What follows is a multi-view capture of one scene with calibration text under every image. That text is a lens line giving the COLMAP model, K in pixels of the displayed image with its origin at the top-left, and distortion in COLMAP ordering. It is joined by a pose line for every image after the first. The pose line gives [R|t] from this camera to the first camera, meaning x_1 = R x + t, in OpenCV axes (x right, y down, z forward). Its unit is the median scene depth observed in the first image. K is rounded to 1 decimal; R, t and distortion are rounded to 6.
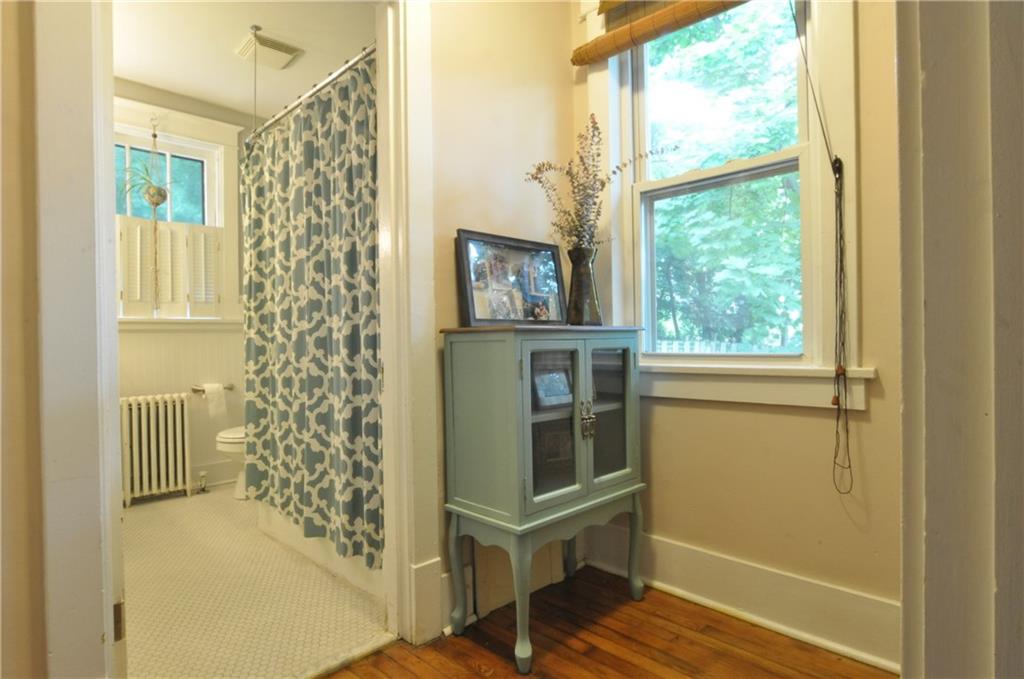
lens RADIAL K [[559.3, 0, 506.7], [0, 559.3, 341.2], [0, 0, 1]] dist [-0.029448, 0.002723]
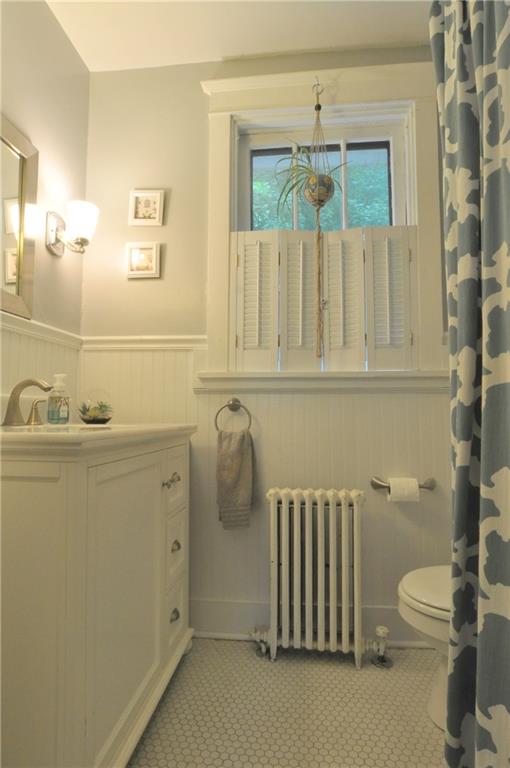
lens RADIAL K [[419.5, 0, 255.0], [0, 419.5, 384.0], [0, 0, 1]] dist [-0.029448, 0.002723]
pose [[0.623902, -0.032368, -0.780832, -0.284299], [-0.025494, 0.997767, -0.061732, 0.006618], [0.781086, 0.058422, 0.621684, 0.614523]]
